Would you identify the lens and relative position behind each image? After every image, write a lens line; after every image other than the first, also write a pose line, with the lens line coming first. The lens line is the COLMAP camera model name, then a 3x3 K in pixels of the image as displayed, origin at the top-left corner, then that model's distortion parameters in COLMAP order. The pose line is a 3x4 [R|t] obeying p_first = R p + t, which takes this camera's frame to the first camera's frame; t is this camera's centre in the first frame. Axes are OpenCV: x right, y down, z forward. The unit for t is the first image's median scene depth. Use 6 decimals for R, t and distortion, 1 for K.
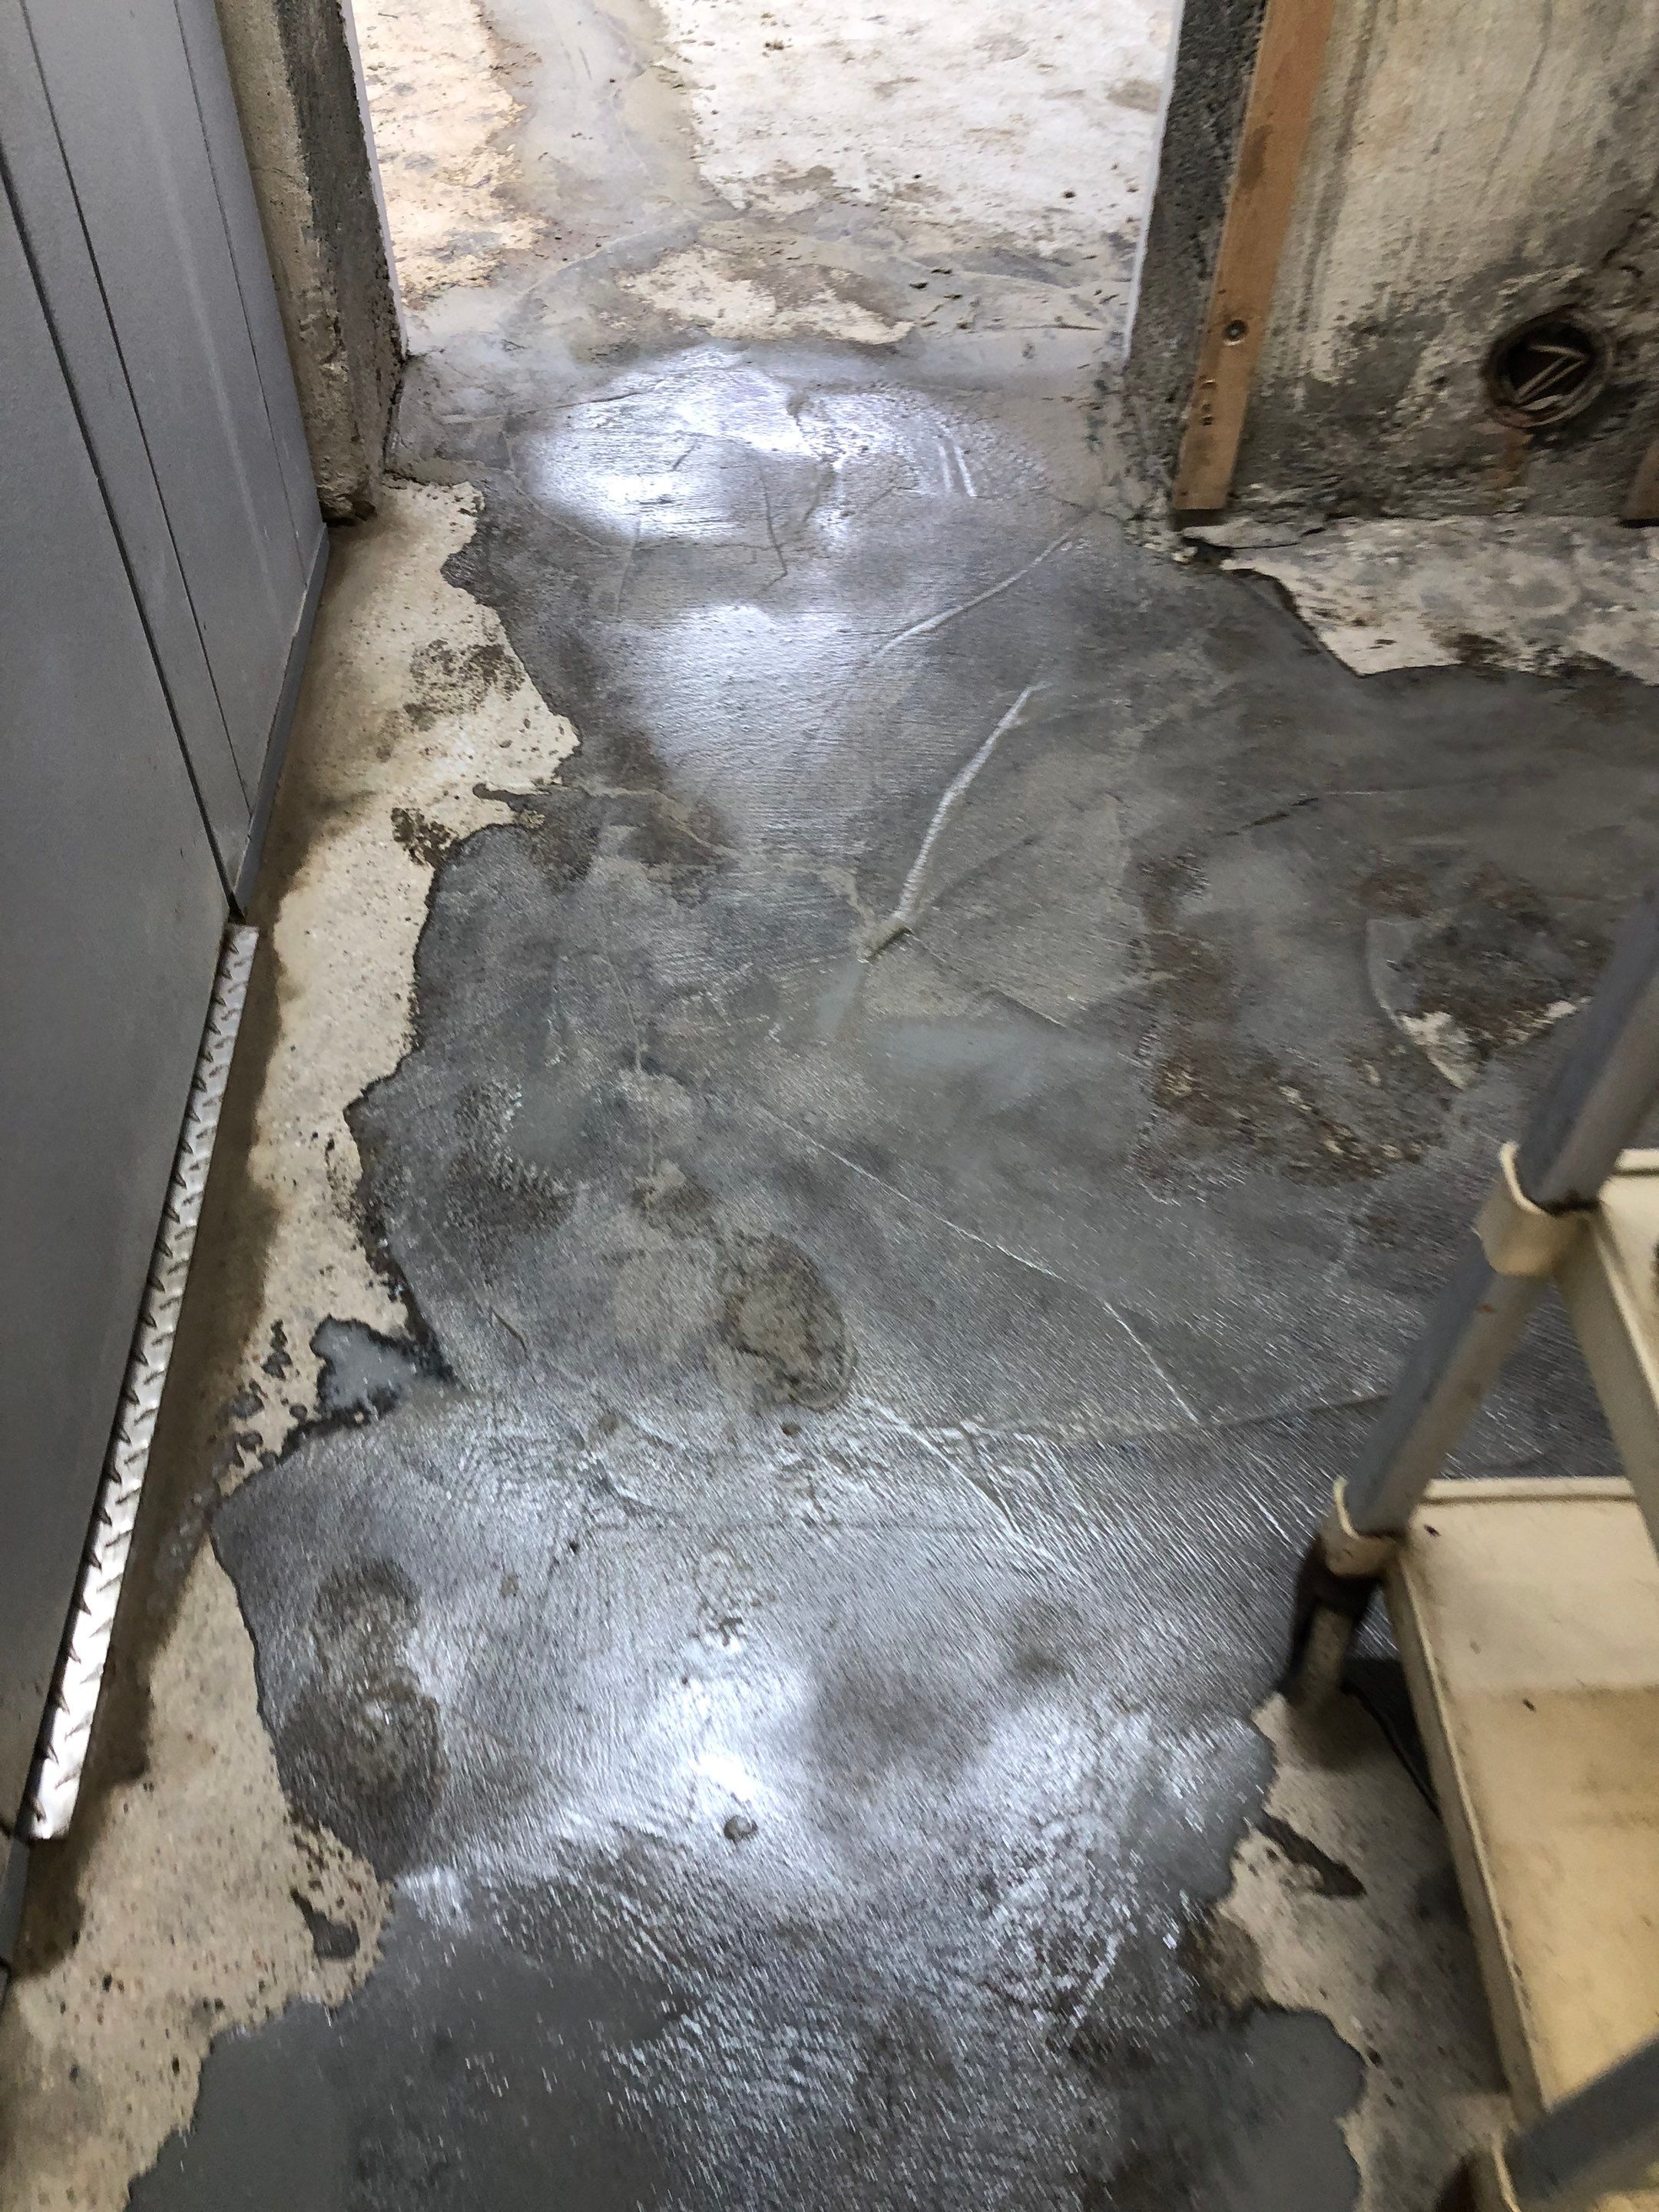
lens RADIAL K [[1781.4, 0, 828.8], [0, 1781.4, 1072.4], [0, 0, 1]] dist [0.002358, 0.006212]
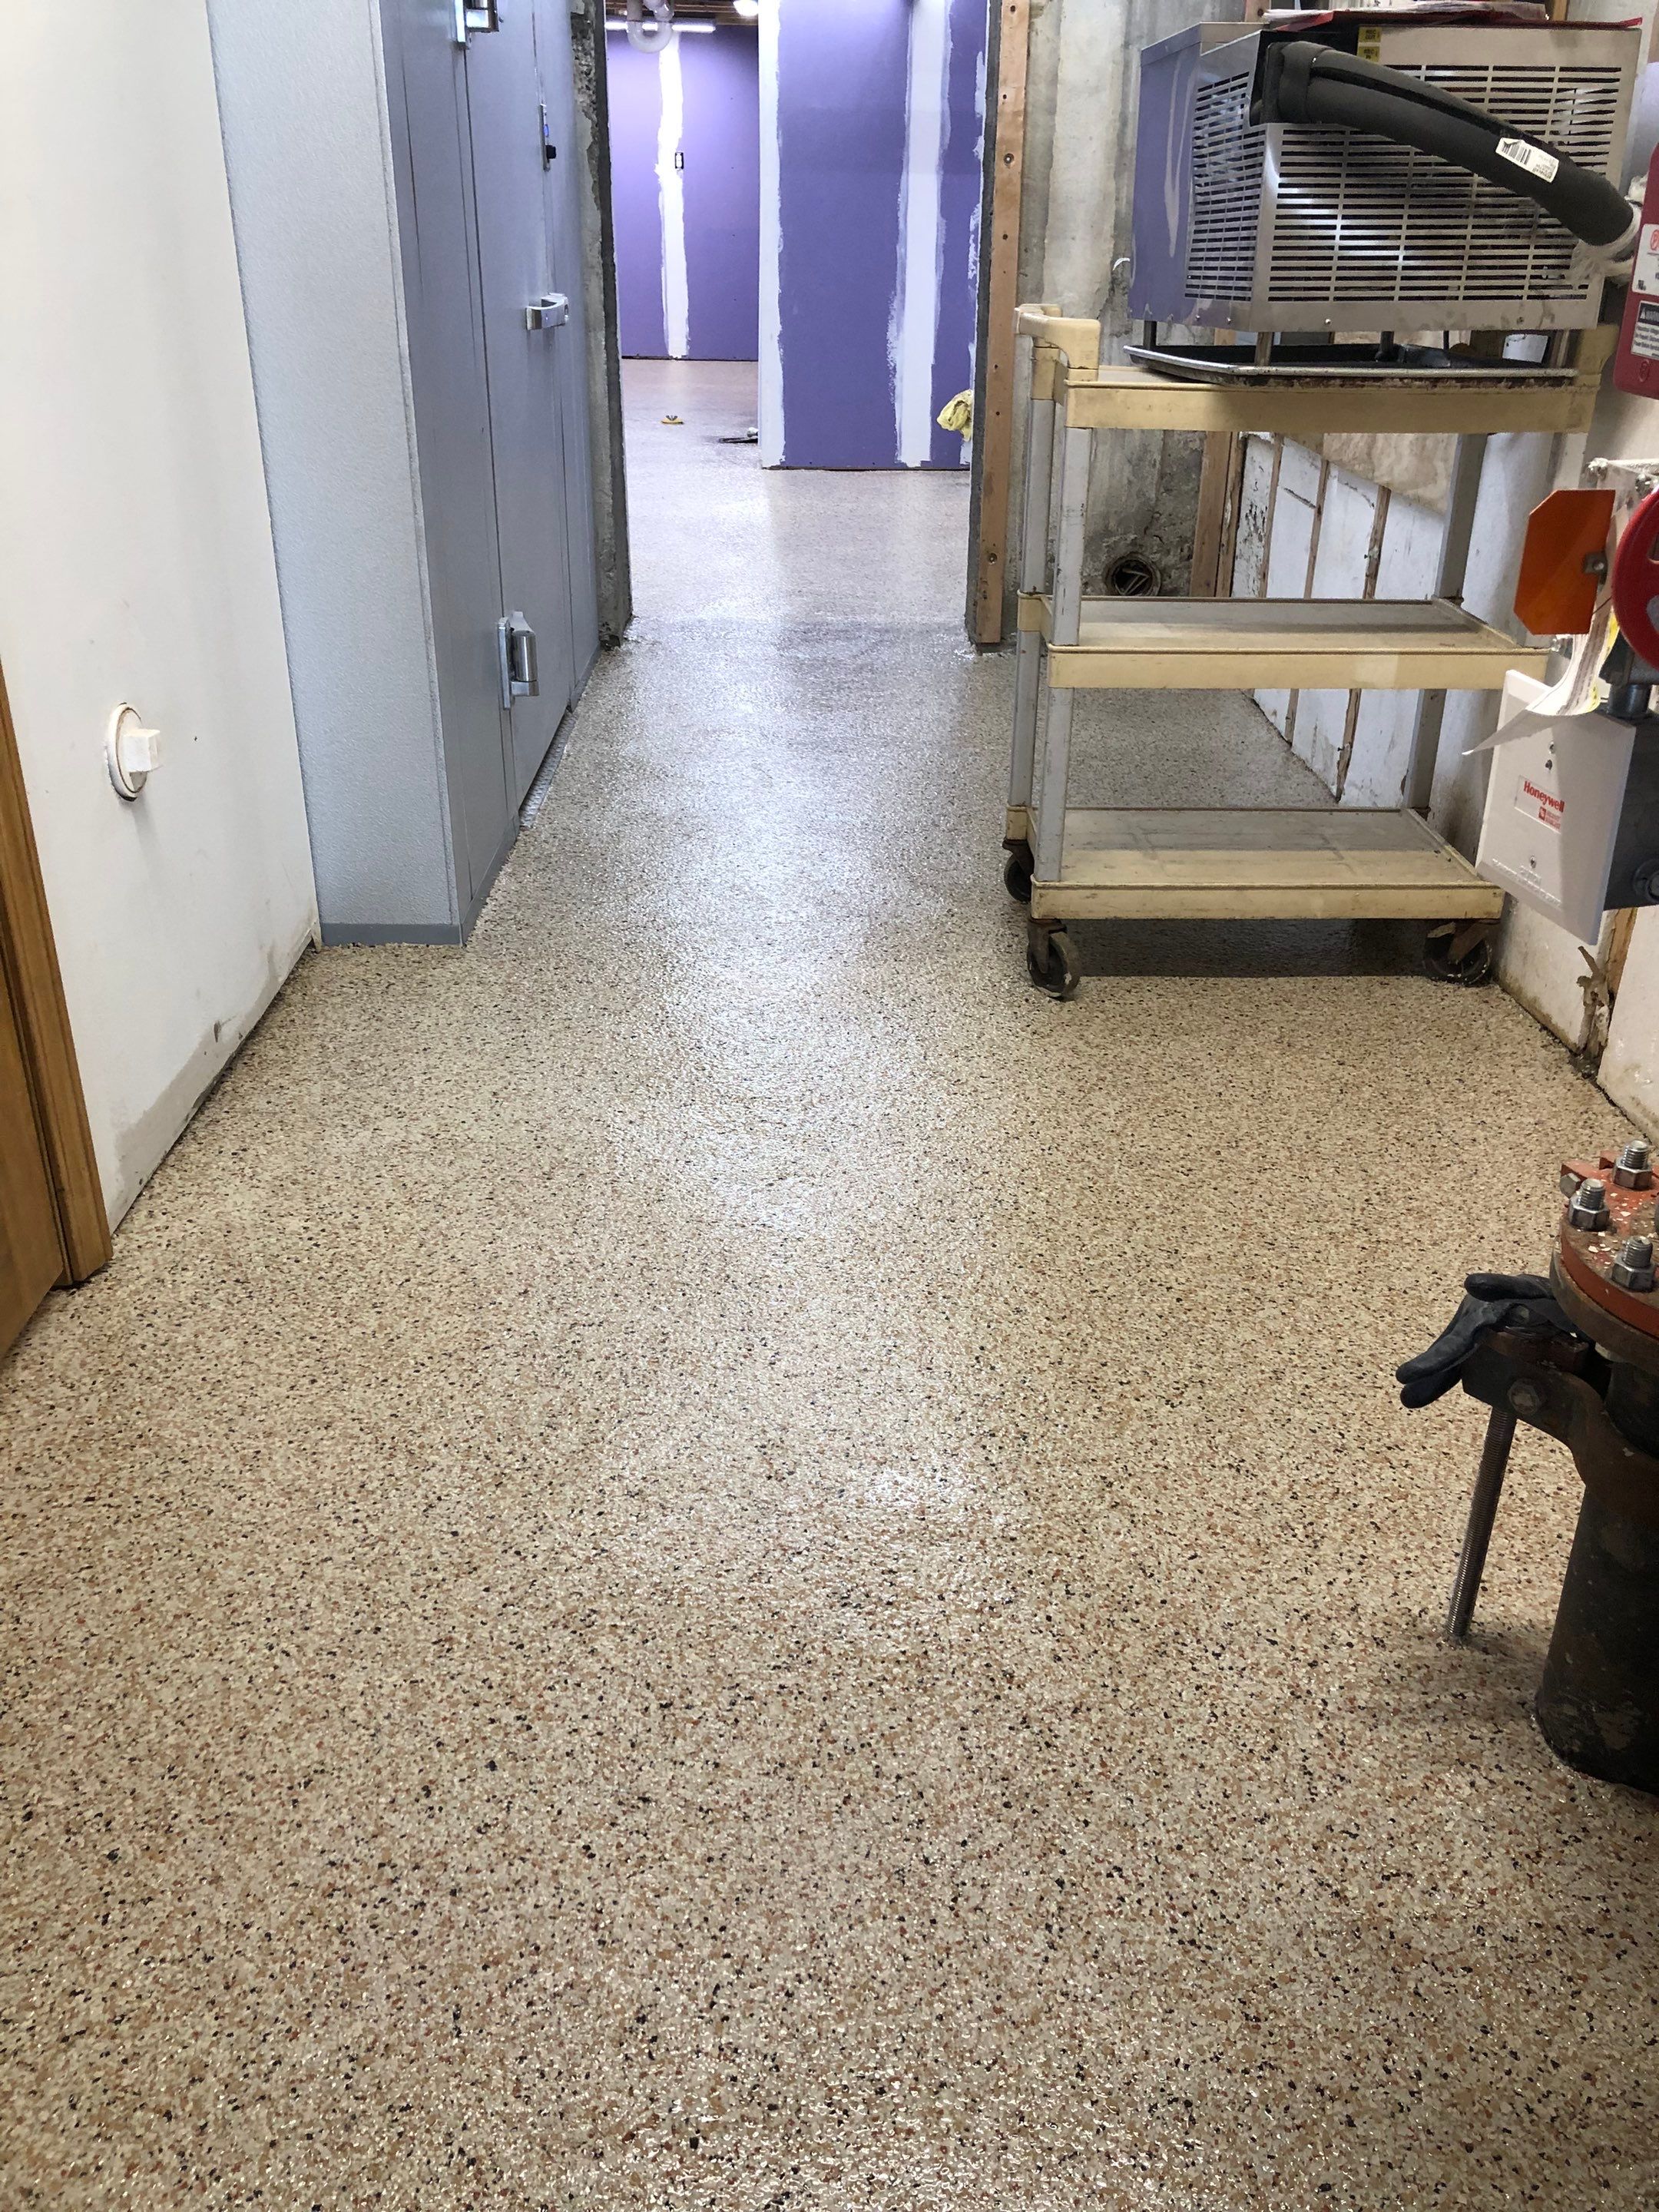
lens RADIAL K [[1762.8, 0, 844.7], [0, 1762.8, 1084.7], [0, 0, 1]] dist [0.012144, -0.010702]
pose [[0.999540, 0.009132, -0.028921, 0.103959], [-0.020253, 0.910775, -0.412405, 1.187090], [0.022575, 0.412801, 0.910541, -0.849847]]
